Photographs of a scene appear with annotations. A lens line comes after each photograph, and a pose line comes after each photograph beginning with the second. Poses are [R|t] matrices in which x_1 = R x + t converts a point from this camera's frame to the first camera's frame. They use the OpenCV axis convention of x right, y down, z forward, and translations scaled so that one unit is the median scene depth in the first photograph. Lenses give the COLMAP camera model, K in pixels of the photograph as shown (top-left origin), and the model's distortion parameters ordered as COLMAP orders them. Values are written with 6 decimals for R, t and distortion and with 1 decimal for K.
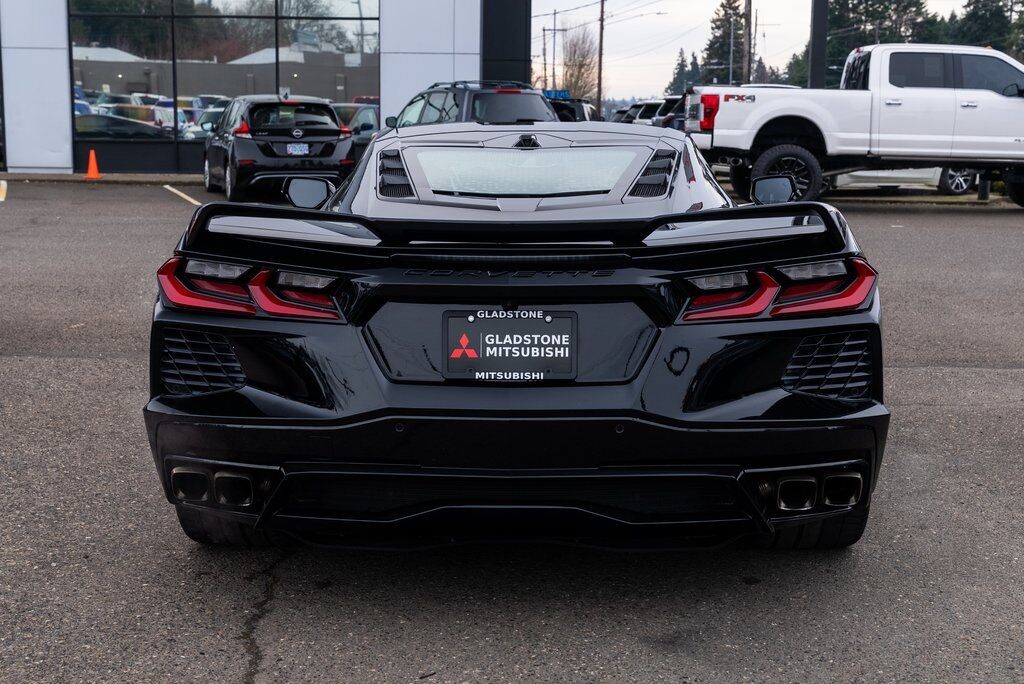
lens RADIAL K [[1422.5, 0, 511.9], [0, 1422.5, 337.9], [0, 0, 1]] dist [0.006018, 0.000000]
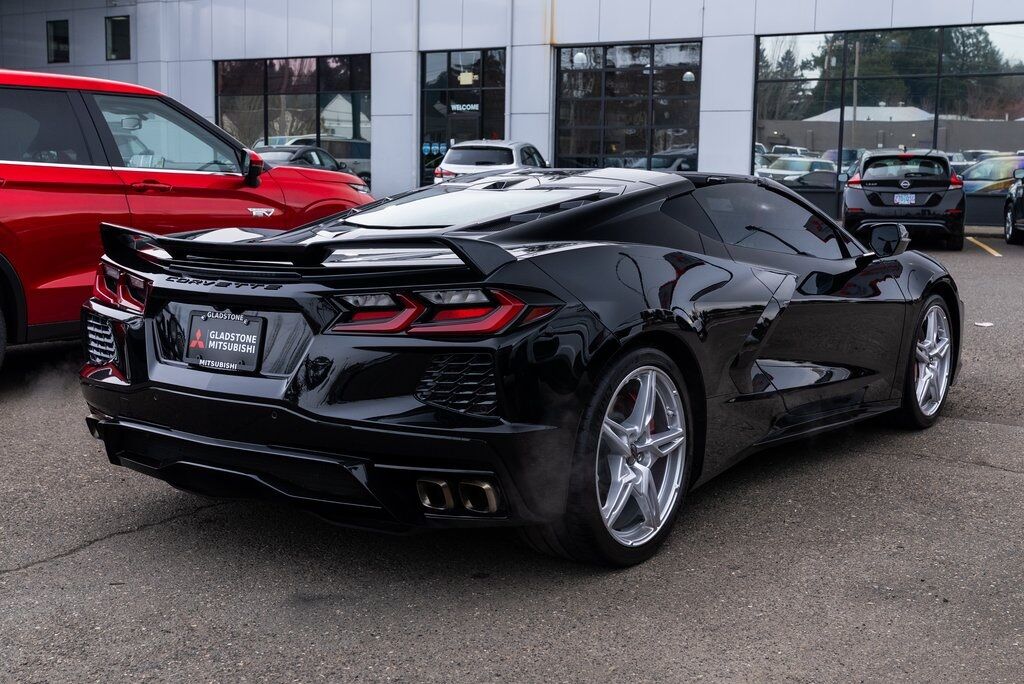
lens RADIAL K [[1303.0, 0, 511.5], [0, 1303.0, 346.6], [0, 0, 1]] dist [0.012110, 0.000000]
pose [[0.834049, 0.078029, -0.546145, 0.819363], [-0.088843, 0.996024, 0.006627, -0.019327], [0.544490, 0.042994, 0.837664, 0.167561]]
